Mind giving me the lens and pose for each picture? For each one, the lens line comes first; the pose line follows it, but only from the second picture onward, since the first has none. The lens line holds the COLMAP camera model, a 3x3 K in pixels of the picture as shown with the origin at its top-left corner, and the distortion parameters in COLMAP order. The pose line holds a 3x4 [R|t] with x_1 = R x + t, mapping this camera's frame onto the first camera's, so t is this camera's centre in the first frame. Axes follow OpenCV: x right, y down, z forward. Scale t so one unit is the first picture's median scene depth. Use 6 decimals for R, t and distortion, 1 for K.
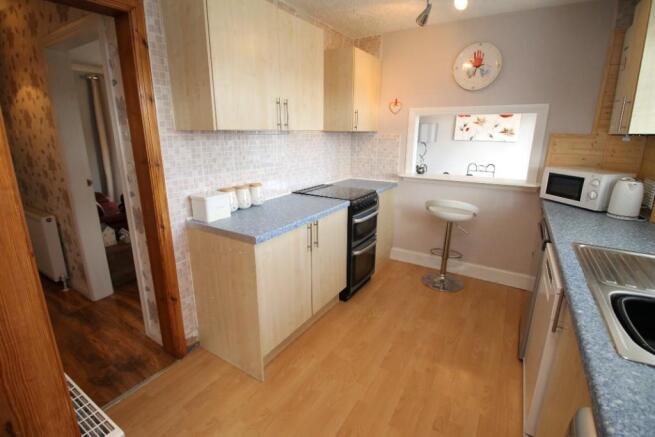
lens RADIAL K [[305.1, 0, 326.2], [0, 305.1, 210.7], [0, 0, 1]] dist [-0.001178, -0.011408]
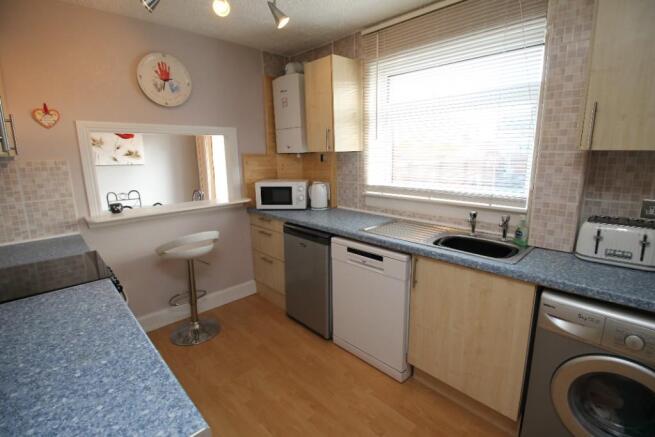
lens RADIAL K [[305.1, 0, 326.2], [0, 305.1, 210.7], [0, 0, 1]] dist [-0.001178, -0.011408]
pose [[0.243260, -0.190340, 0.951102, -0.319791], [0.258032, 0.957923, 0.125709, -0.115372], [-0.935010, 0.214835, 0.282138, 0.441365]]
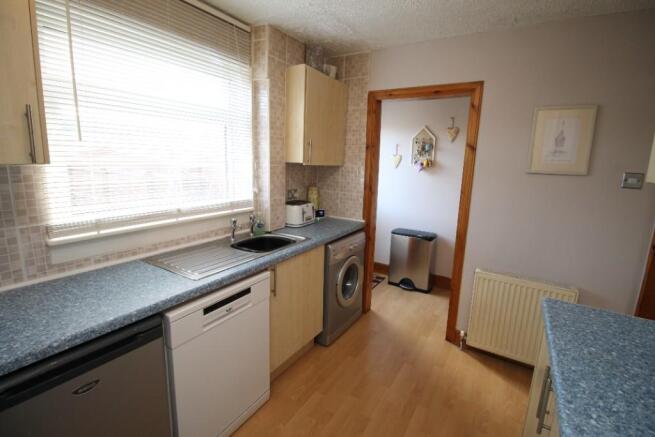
lens RADIAL K [[305.1, 0, 326.2], [0, 305.1, 210.7], [0, 0, 1]] dist [-0.001178, -0.011408]
pose [[-0.999370, -0.034858, -0.006666, 0.254751], [-0.034512, 0.910749, 0.411517, -0.298699], [-0.008273, 0.411488, -0.911378, 1.072845]]
